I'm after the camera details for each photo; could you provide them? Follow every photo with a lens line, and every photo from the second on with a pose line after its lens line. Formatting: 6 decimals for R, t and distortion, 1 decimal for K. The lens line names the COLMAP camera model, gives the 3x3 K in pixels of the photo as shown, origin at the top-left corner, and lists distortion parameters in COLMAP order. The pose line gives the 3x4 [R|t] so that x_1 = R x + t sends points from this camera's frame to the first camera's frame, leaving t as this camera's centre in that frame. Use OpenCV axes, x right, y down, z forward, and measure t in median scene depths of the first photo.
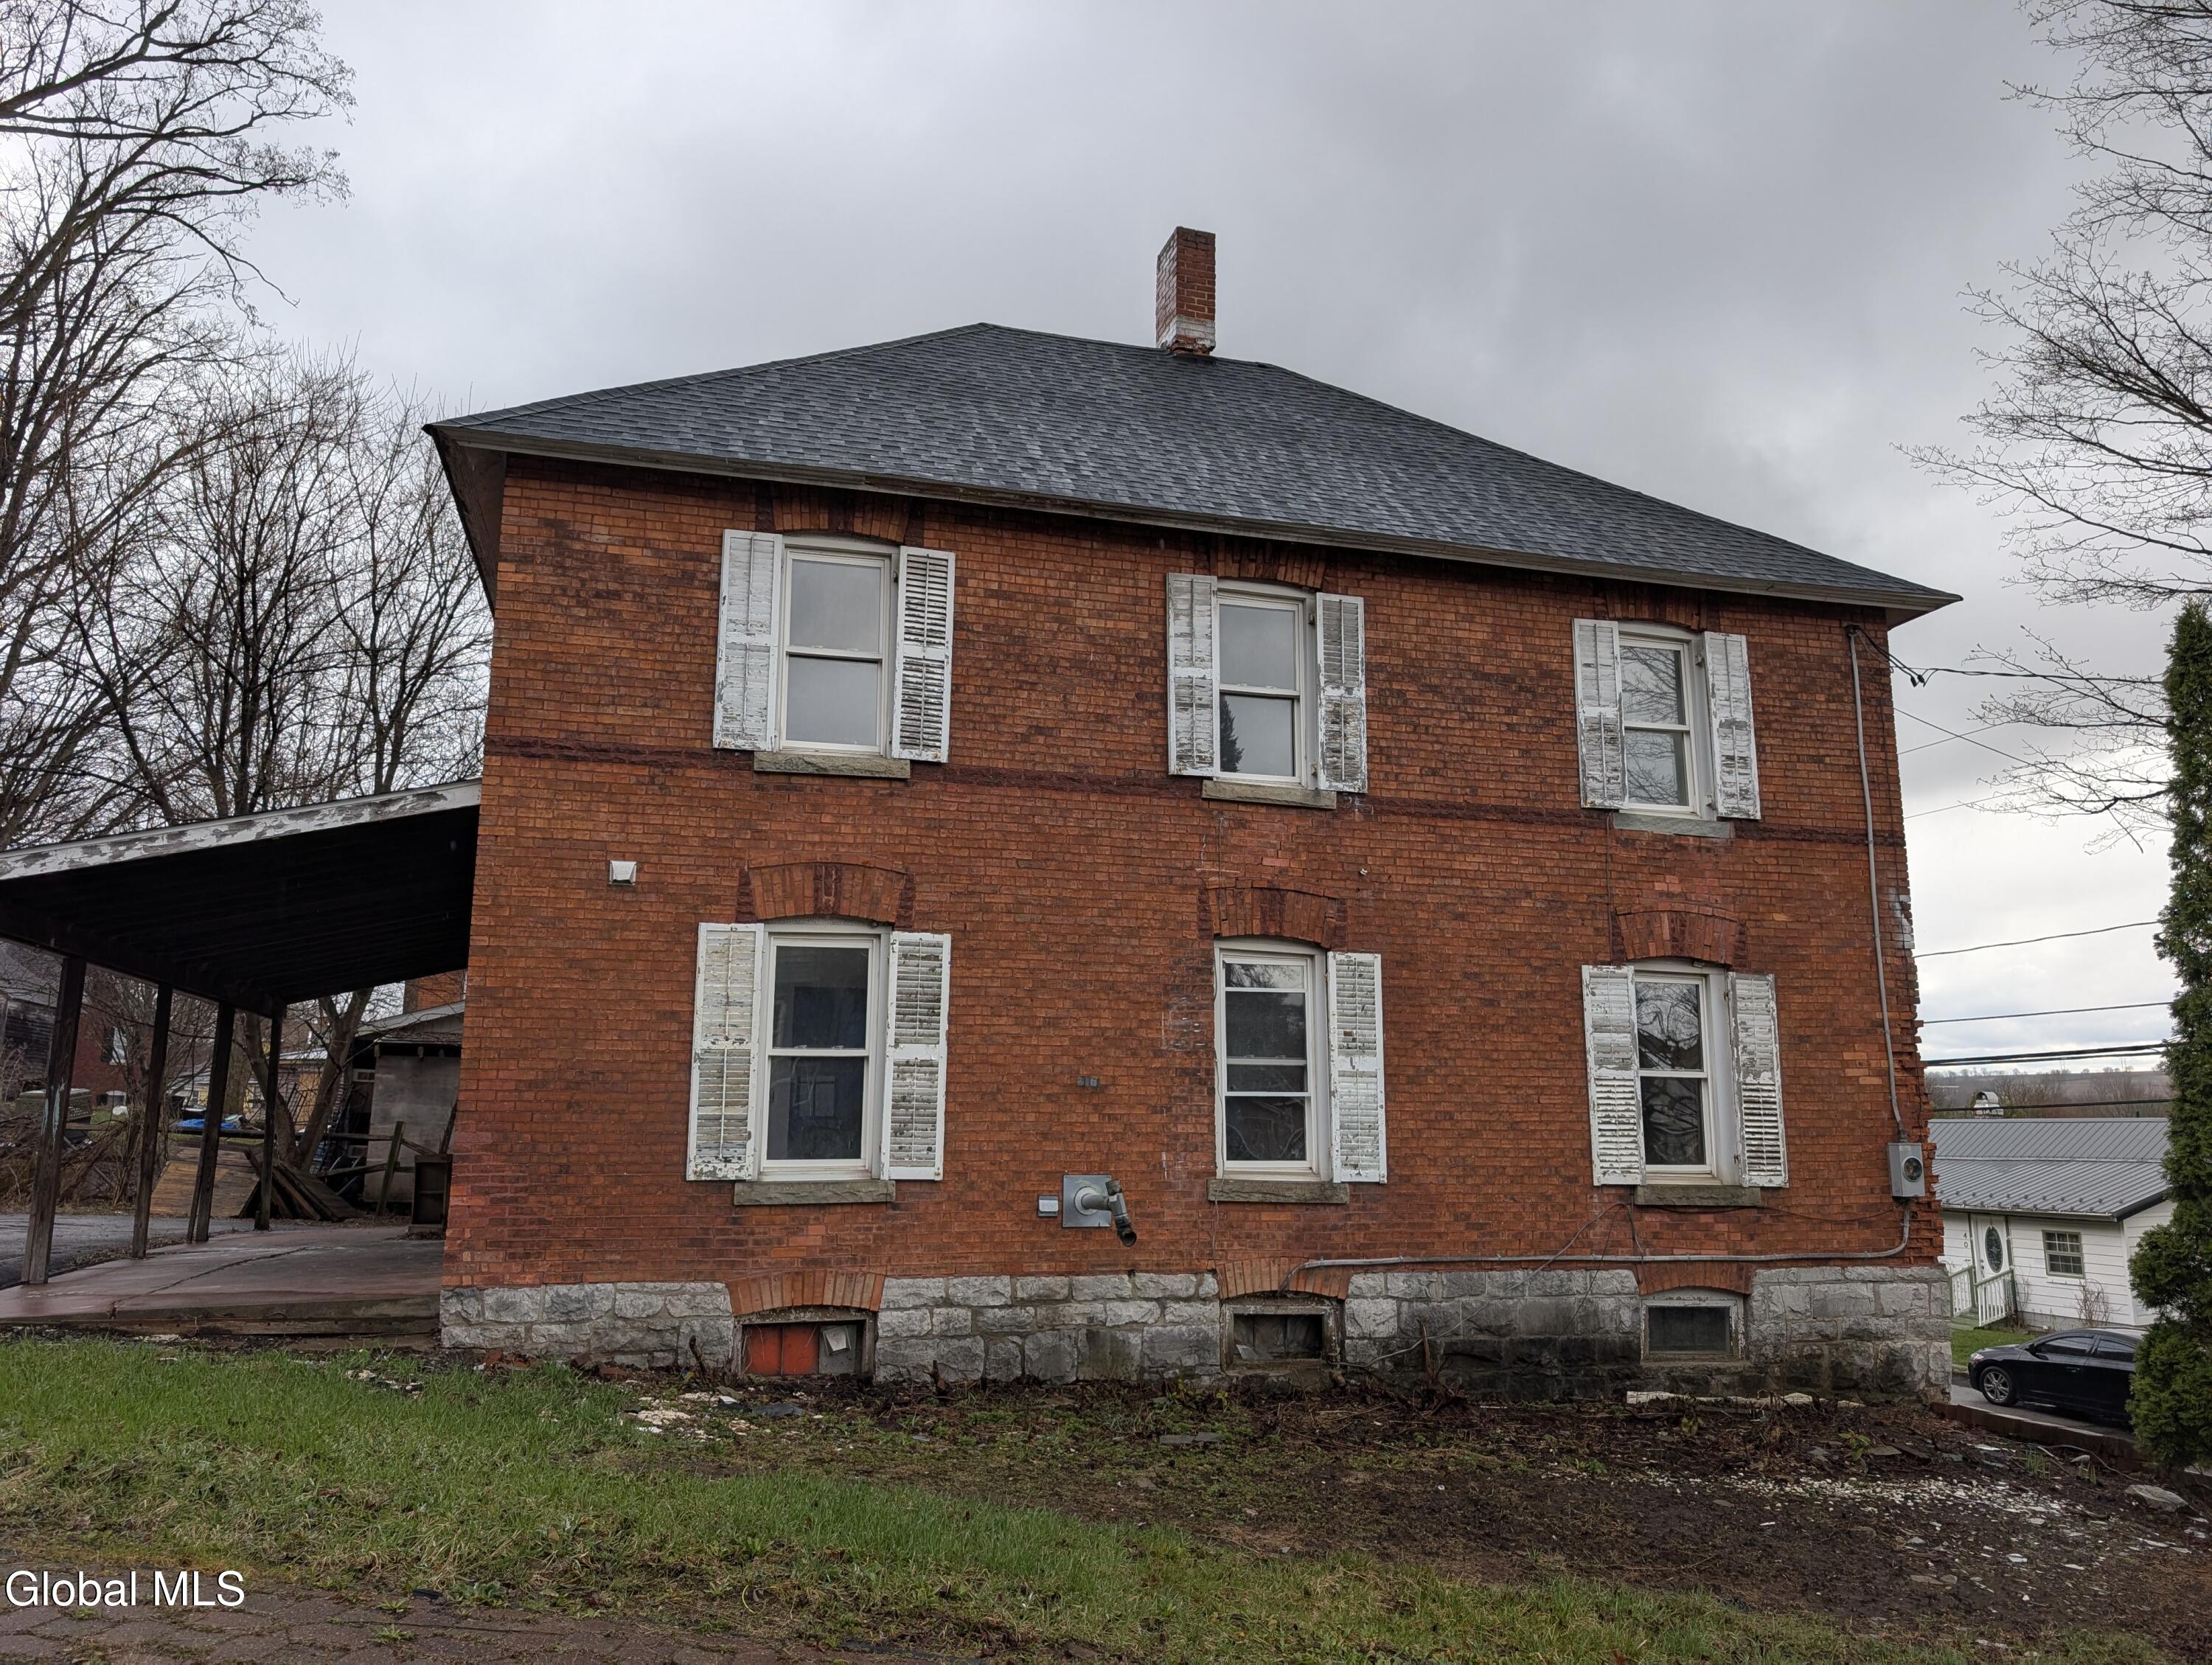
lens RADIAL K [[1573.7, 0, 1119.6], [0, 1573.7, 836.7], [0, 0, 1]] dist [0.020220, -0.037019]
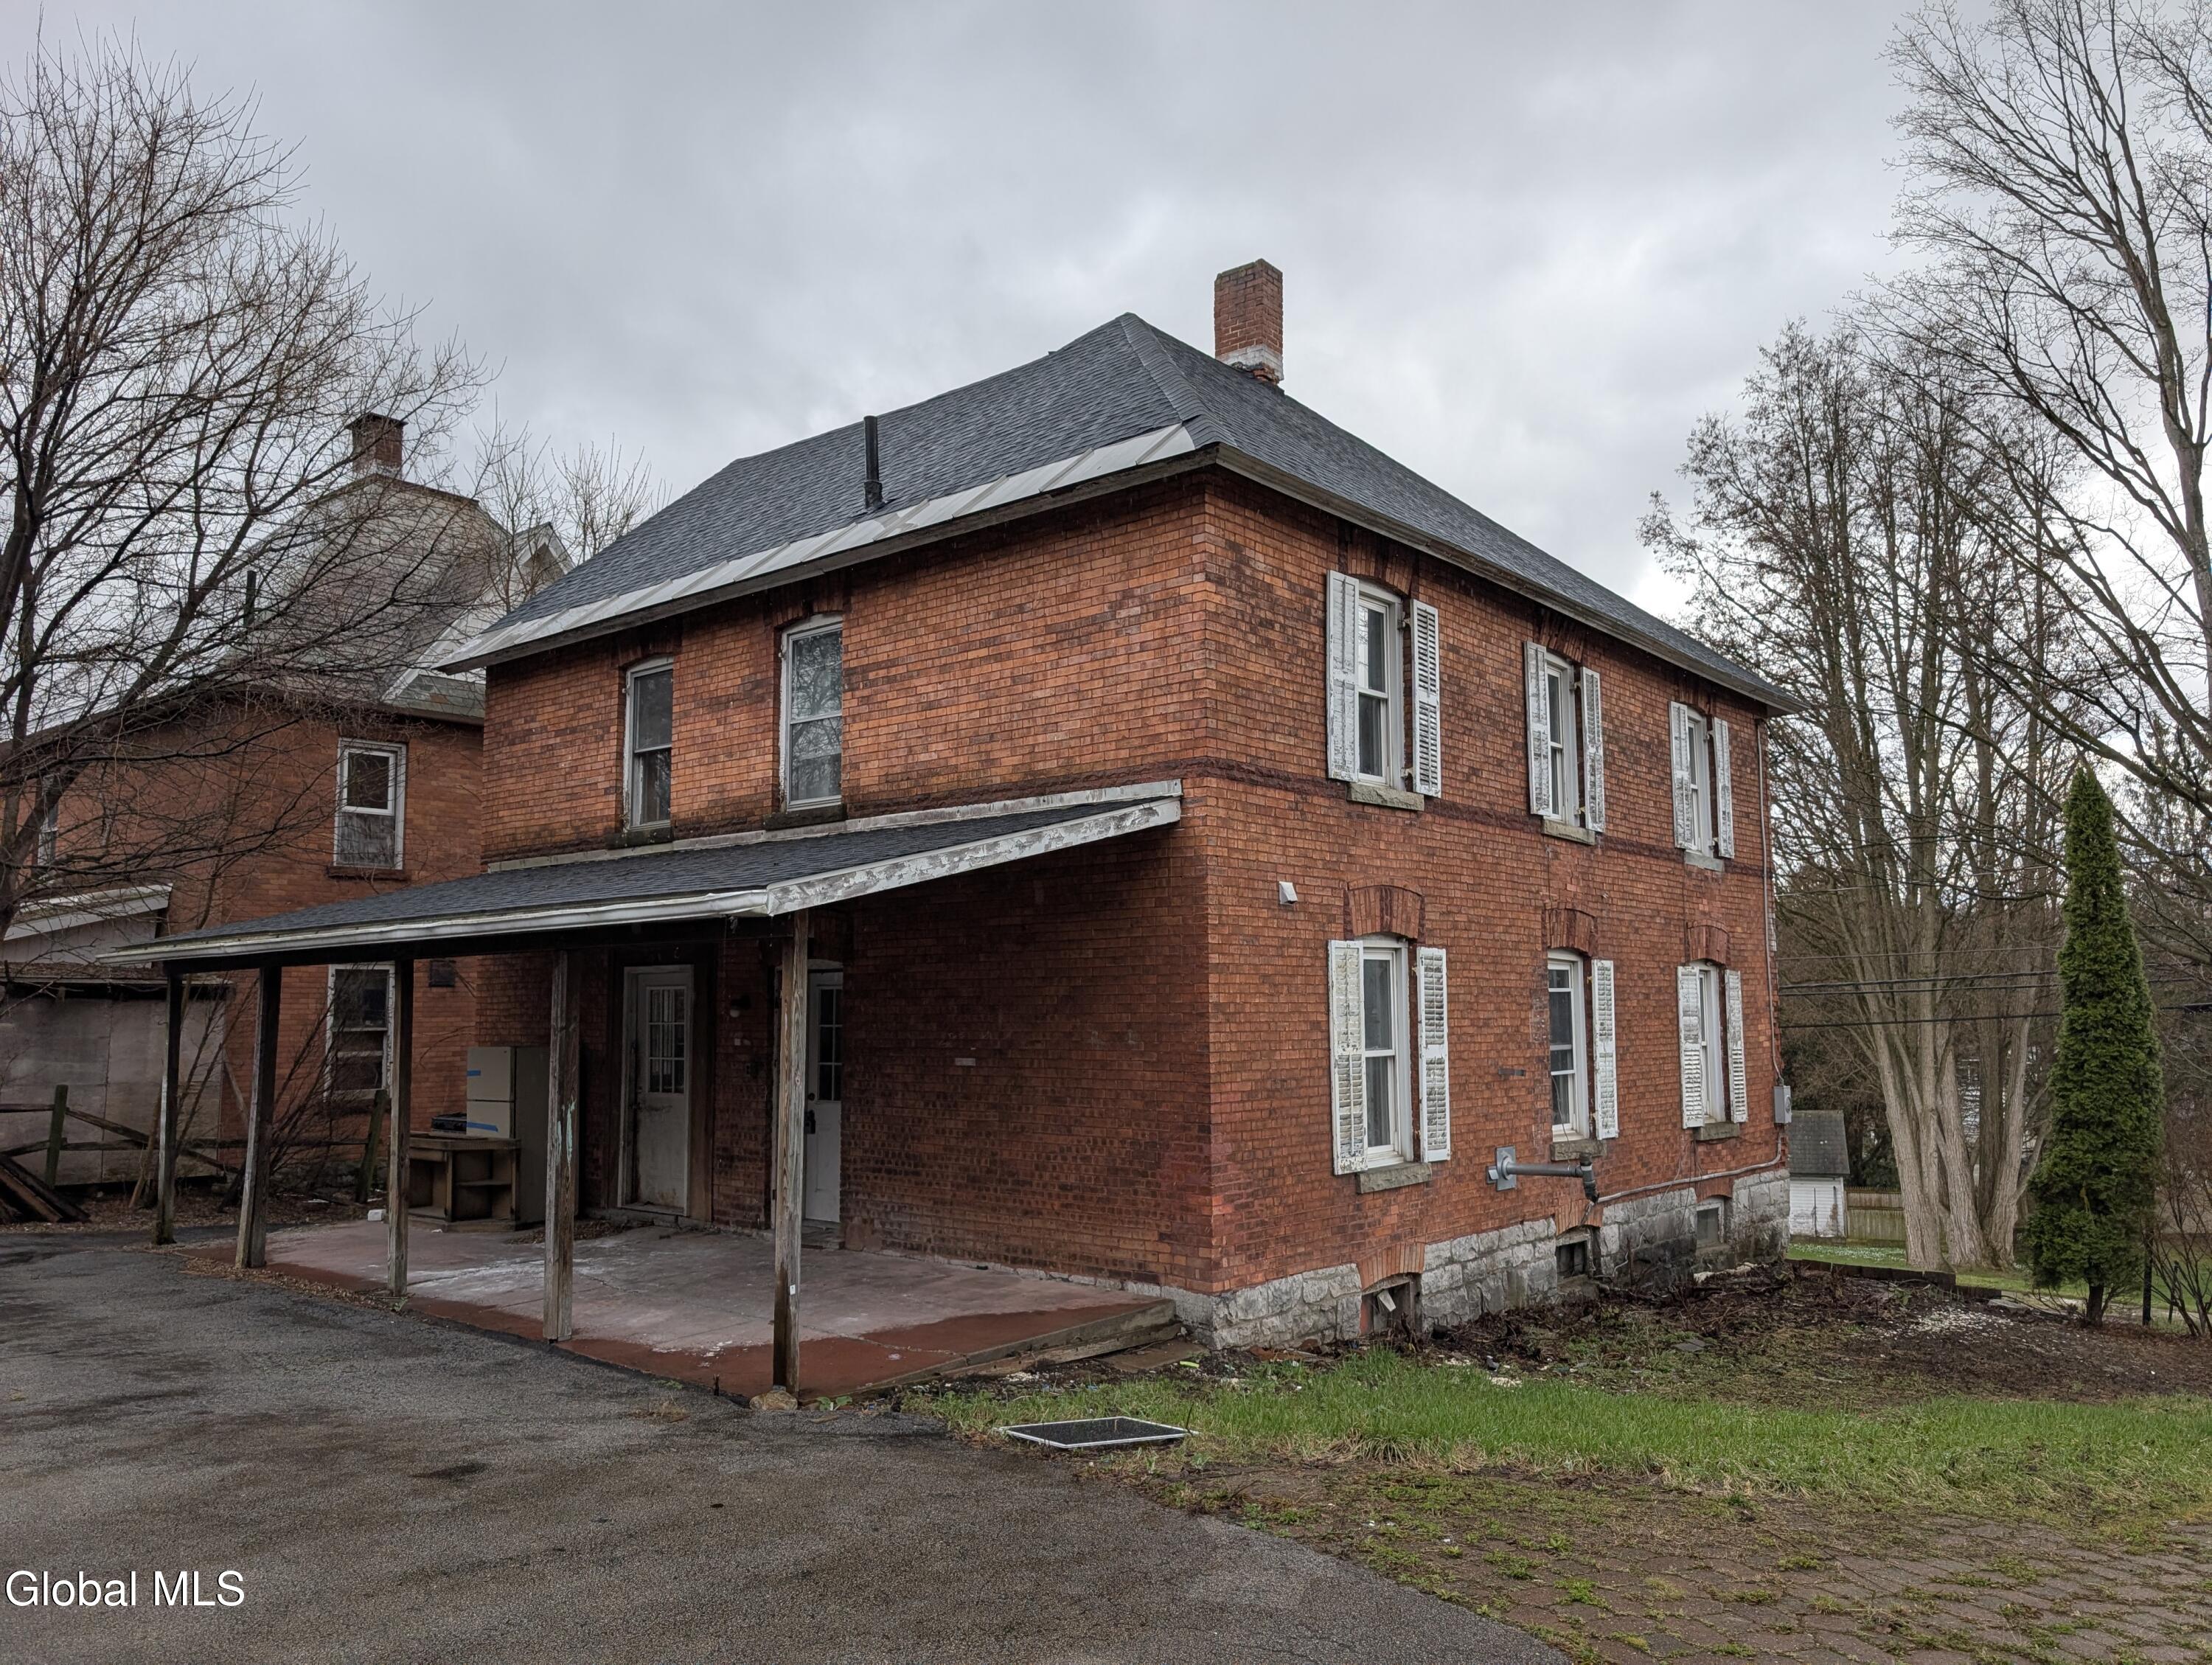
lens RADIAL K [[1573.7, 0, 1128.1], [0, 1573.7, 846.7], [0, 0, 1]] dist [0.020220, -0.037019]
pose [[0.832003, 0.048750, 0.552624, -0.965372], [-0.092427, 0.994390, 0.051433, -0.051791], [-0.547017, -0.093869, 0.831842, 0.172555]]
